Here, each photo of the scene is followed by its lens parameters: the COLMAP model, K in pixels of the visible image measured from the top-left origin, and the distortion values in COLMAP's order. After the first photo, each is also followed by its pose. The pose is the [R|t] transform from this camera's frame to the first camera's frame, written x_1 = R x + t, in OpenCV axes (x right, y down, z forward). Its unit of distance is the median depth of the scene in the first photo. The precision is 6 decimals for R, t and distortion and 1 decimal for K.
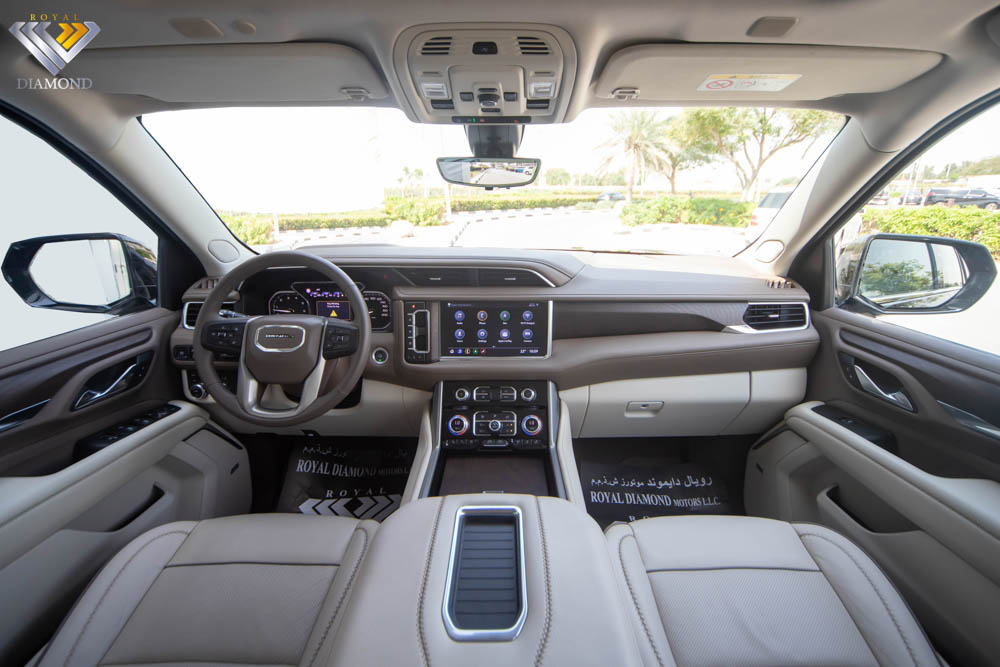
lens RADIAL K [[445.8, 0, 501.2], [0, 445.8, 322.7], [0, 0, 1]] dist [0.002137, 0.000533]
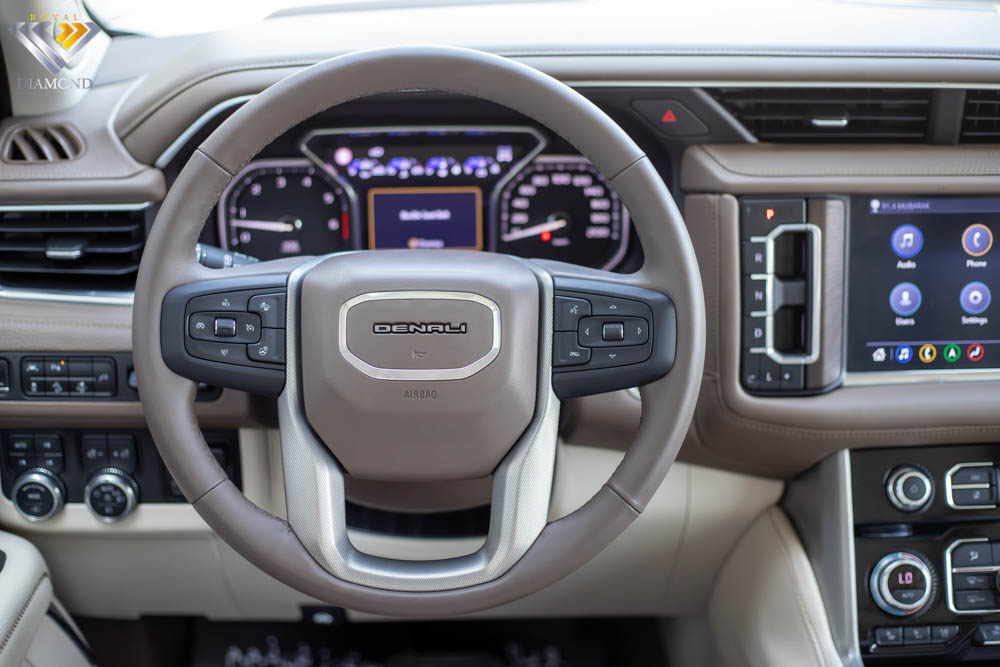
lens RADIAL K [[1514.4, 0, 500.0], [0, 1514.4, 333.5], [0, 0, 1]] dist [-0.121911, -0.075036]
pose [[0.998990, -0.019229, 0.040622, -0.421295], [0.015038, 0.994766, 0.101064, -0.061416], [-0.042353, -0.100351, 0.994050, -0.035026]]
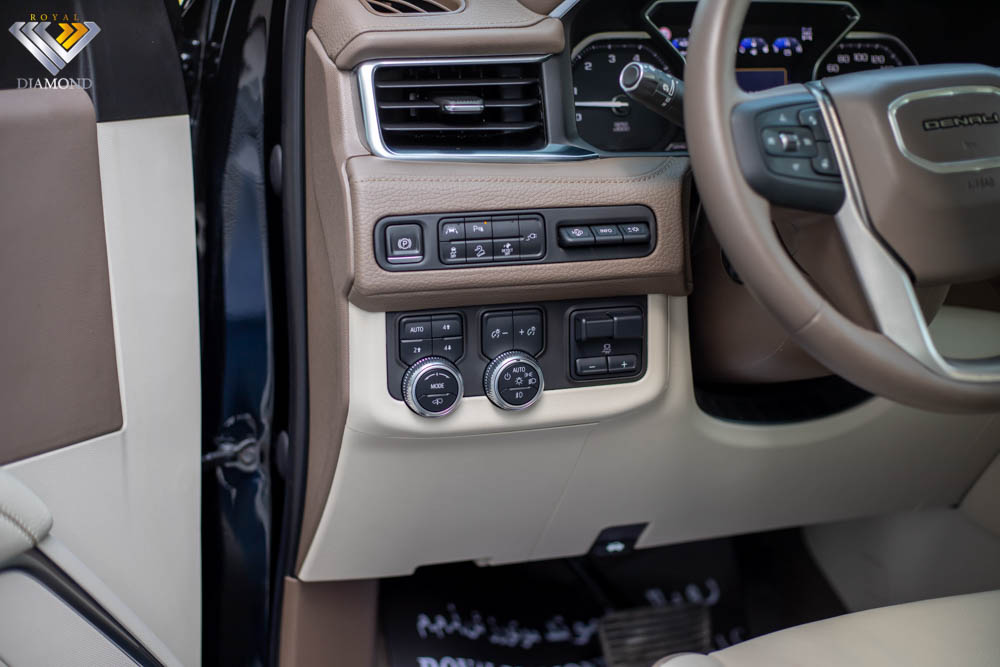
lens RADIAL K [[1514.4, 0, 500.0], [0, 1514.4, 333.5], [0, 0, 1]] dist [-0.121911, -0.075036]
pose [[0.937090, -0.077483, 0.340381, -1.007288], [0.080540, 0.996738, 0.005161, 0.126103], [-0.339670, 0.022578, 0.940274, 0.125071]]
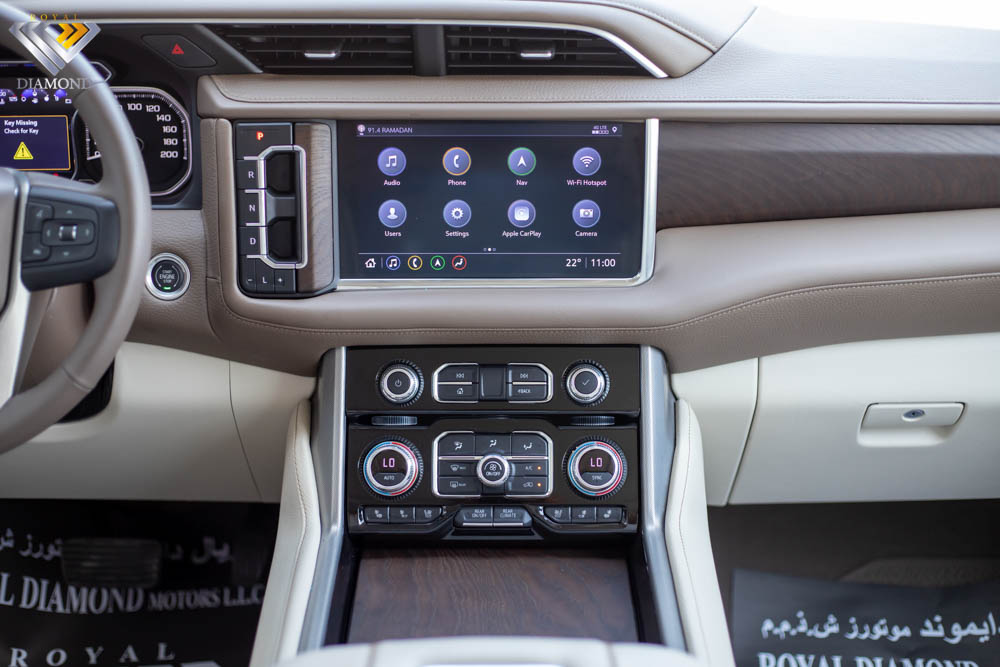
lens RADIAL K [[1514.4, 0, 500.0], [0, 1514.4, 333.5], [0, 0, 1]] dist [-0.121911, -0.075036]
pose [[0.999961, -0.000734, 0.008799, -0.019233], [-0.000446, 0.991065, 0.133378, -0.039885], [-0.008818, -0.133377, 0.991026, -0.189028]]
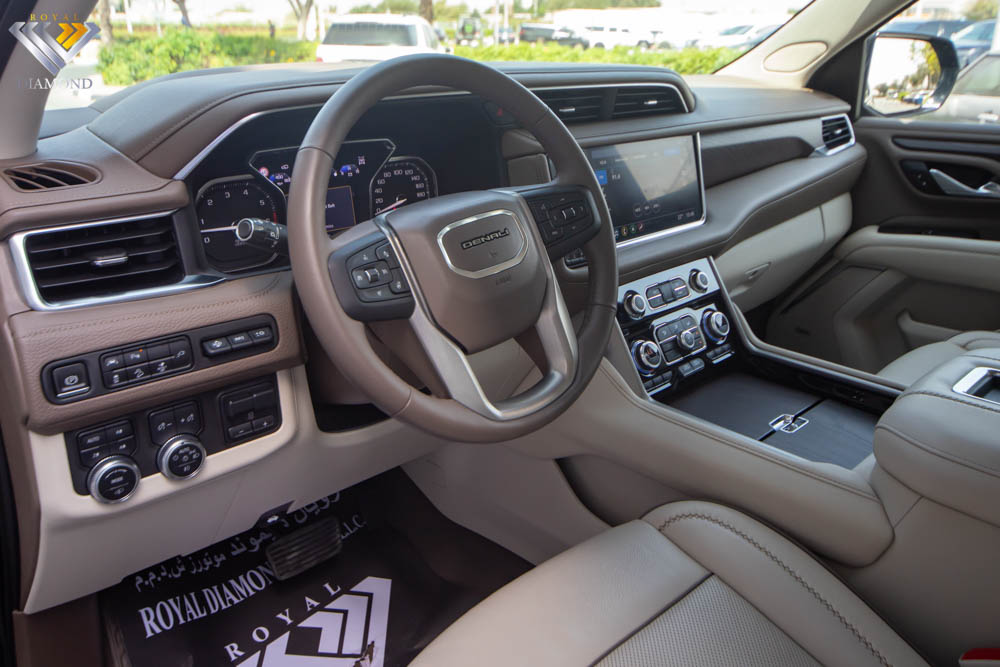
lens RADIAL K [[784.9, 0, 499.5], [0, 784.9, 266.9], [0, 0, 1]] dist [0.006333, 0.003514]
pose [[0.724093, -0.191228, 0.662662, -0.884606], [0.186057, 0.979333, 0.079305, -0.001886], [-0.664133, 0.065869, 0.744708, 0.351457]]
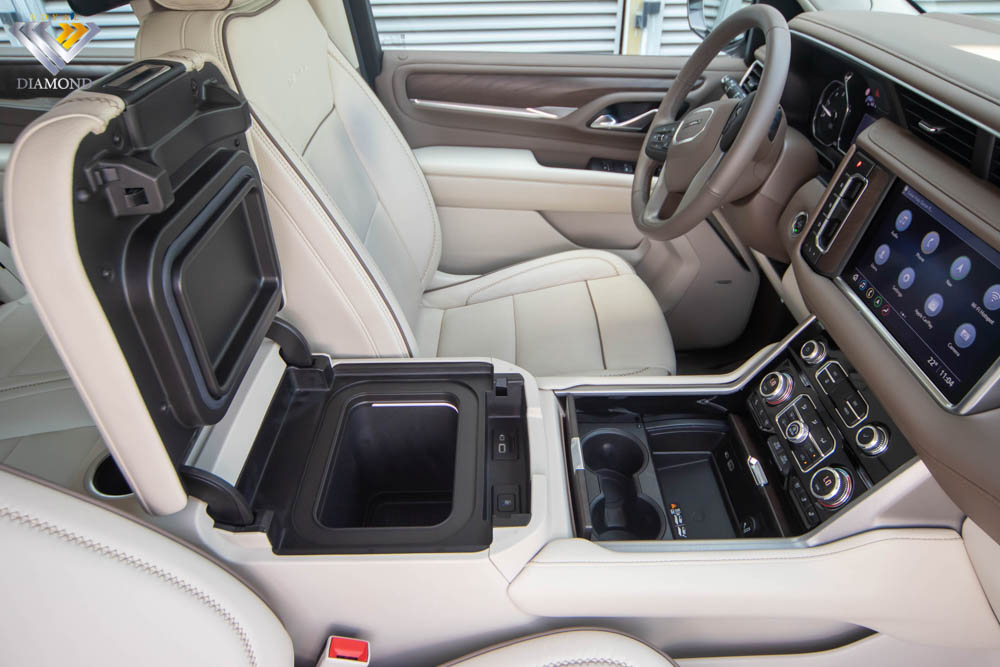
lens RADIAL K [[625.6, 0, 531.6], [0, 625.6, 352.8], [0, 0, 1]] dist [0.002792, 0.001506]
pose [[0.051861, 0.604251, -0.795105, 0.494511], [-0.287056, 0.771596, 0.567661, -0.169950], [0.956509, 0.198800, 0.213469, 0.513297]]
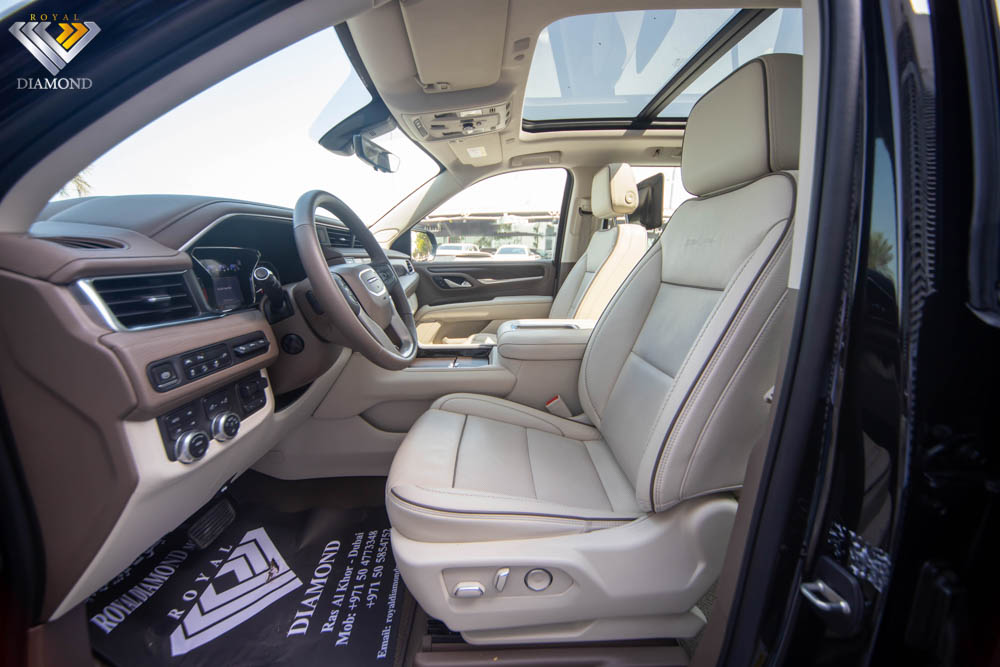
lens RADIAL K [[377.4, 0, 500.0], [0, 377.4, 333.5], [0, 0, 1]] dist [-0.009171, -0.000102]
pose [[-0.019627, -0.201519, 0.979288, -1.142832], [0.273223, 0.941112, 0.199139, 0.045407], [-0.961750, 0.271473, 0.036588, 0.645020]]
